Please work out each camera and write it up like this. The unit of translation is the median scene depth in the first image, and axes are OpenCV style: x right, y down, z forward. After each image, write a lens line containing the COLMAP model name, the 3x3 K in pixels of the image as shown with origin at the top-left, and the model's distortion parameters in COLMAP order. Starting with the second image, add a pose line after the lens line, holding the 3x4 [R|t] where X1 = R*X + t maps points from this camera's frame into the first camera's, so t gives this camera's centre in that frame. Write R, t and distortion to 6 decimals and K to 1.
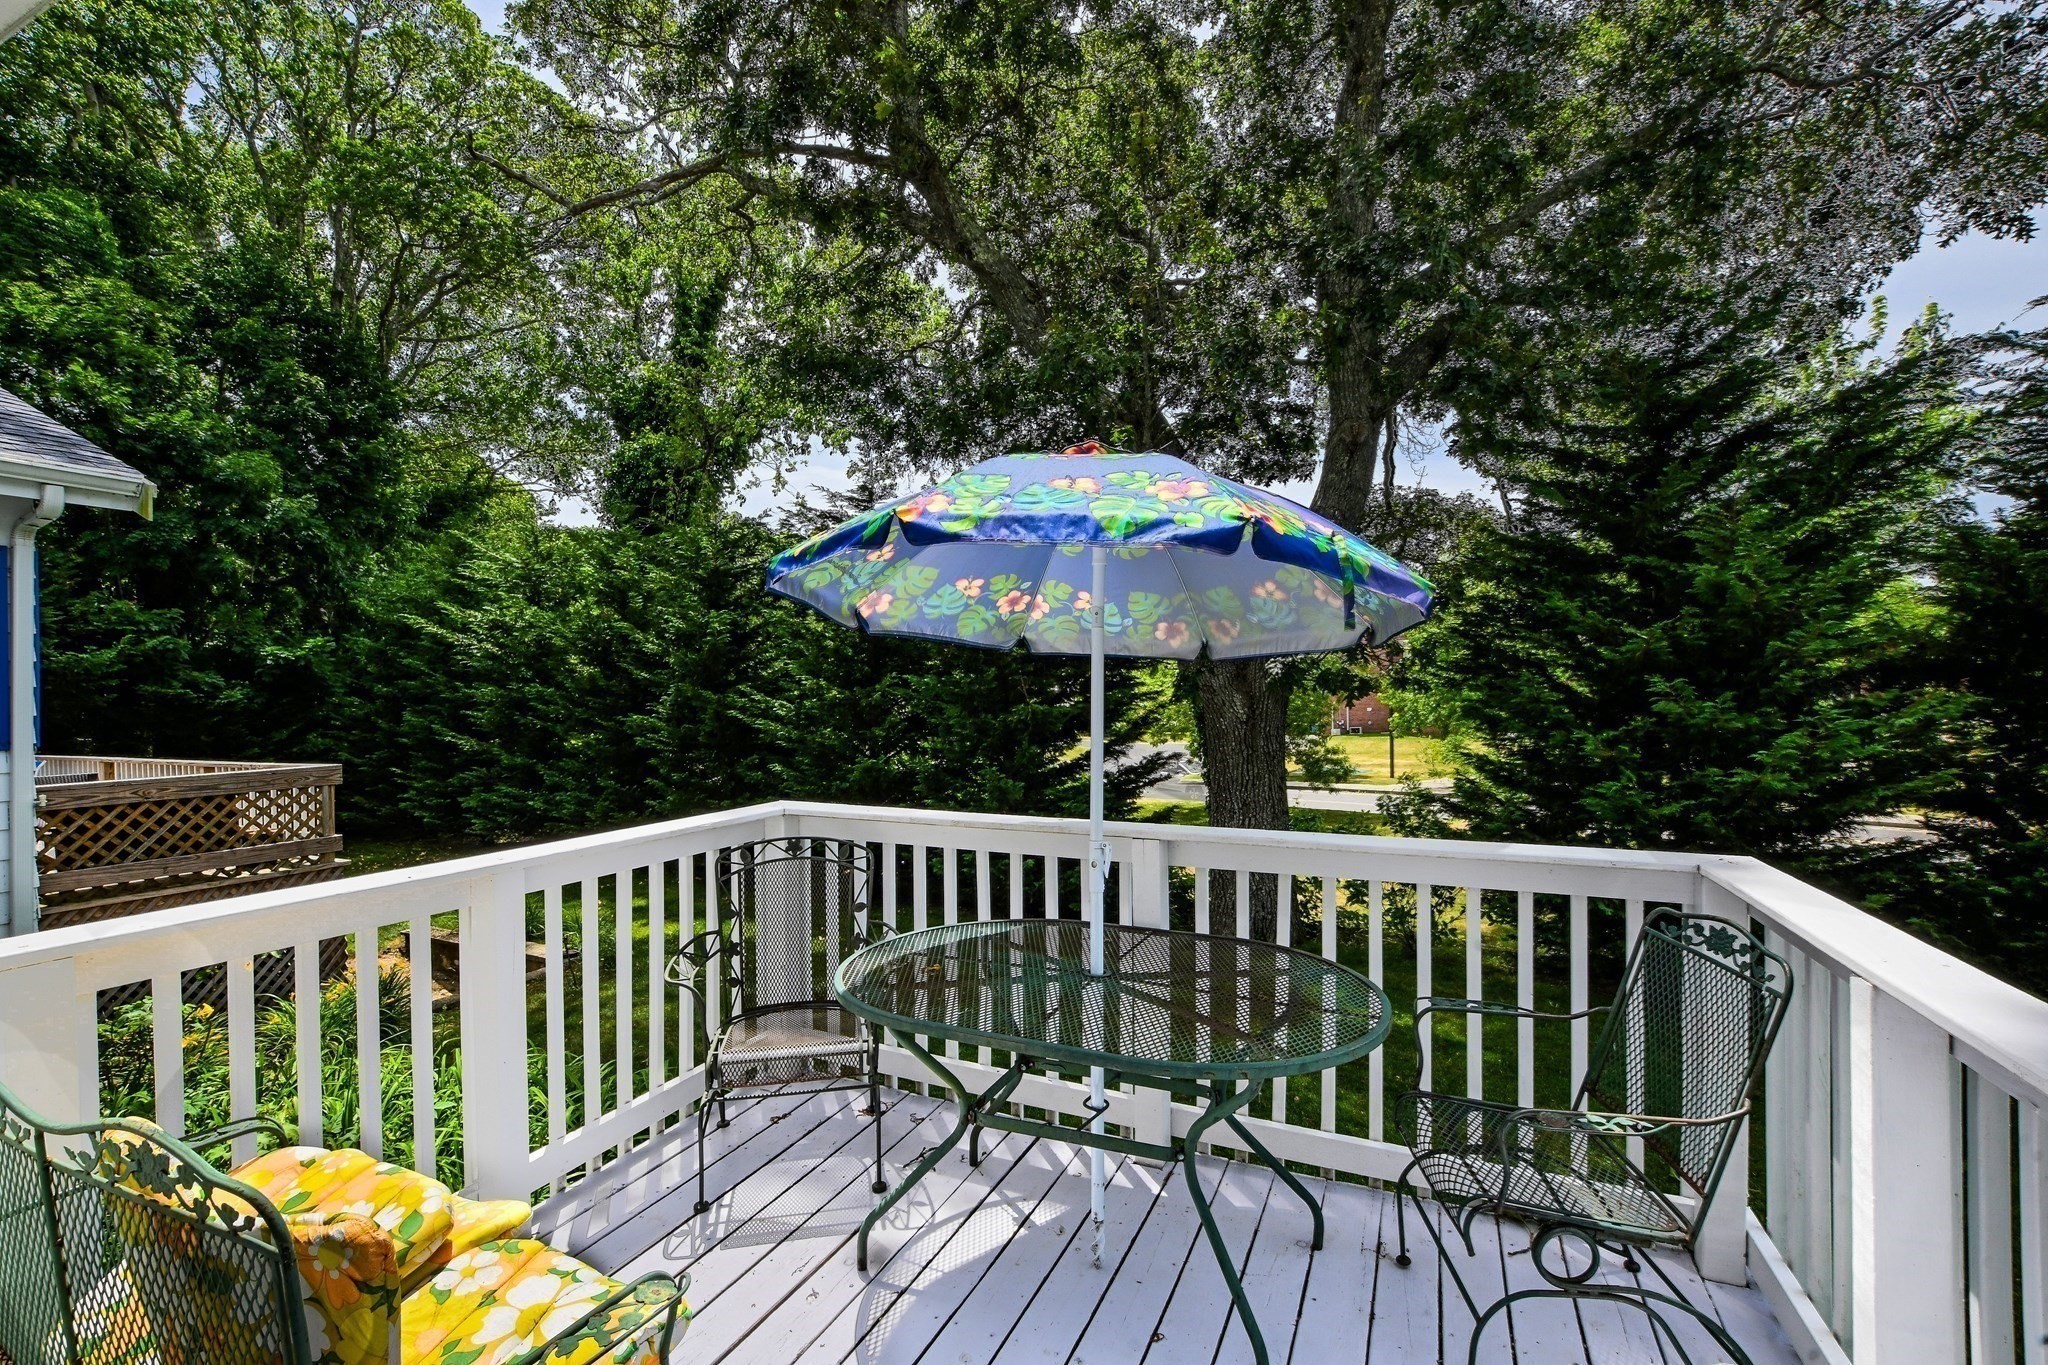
lens RADIAL K [[904.8, 0, 1025.1], [0, 904.8, 694.6], [0, 0, 1]] dist [-0.018098, -0.001367]
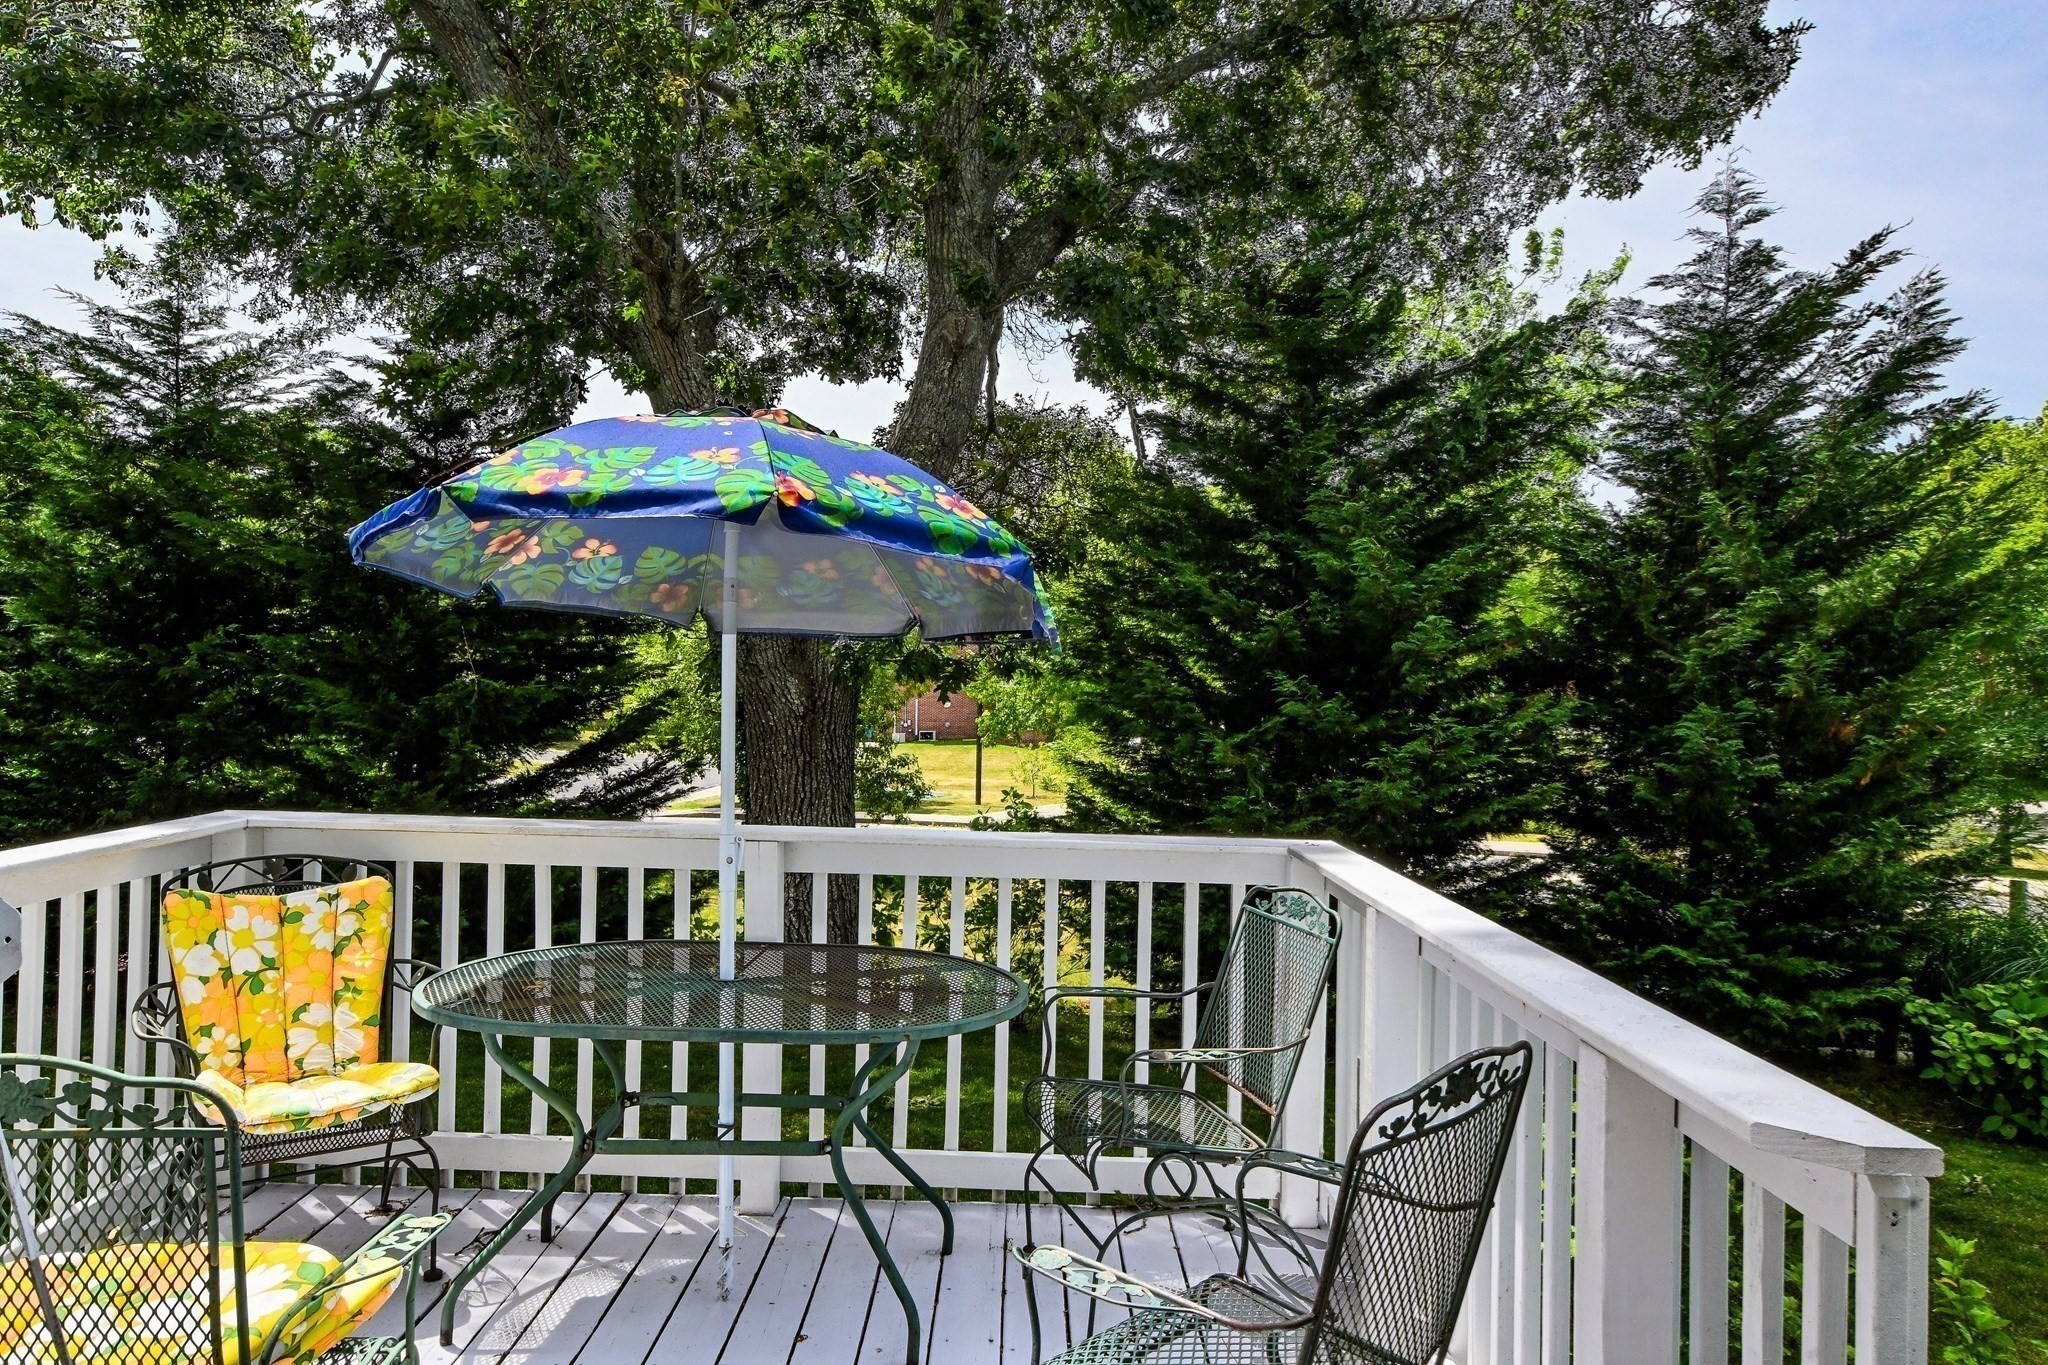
lens RADIAL K [[1471.6, 0, 1022.3], [0, 1471.6, 679.2], [0, 0, 1]] dist [-0.001314, 0.004037]
pose [[0.912938, 0.027065, 0.407201, -0.087830], [-0.027676, 0.999607, -0.004389, 0.001115], [-0.407160, -0.007263, 0.913328, -0.159338]]
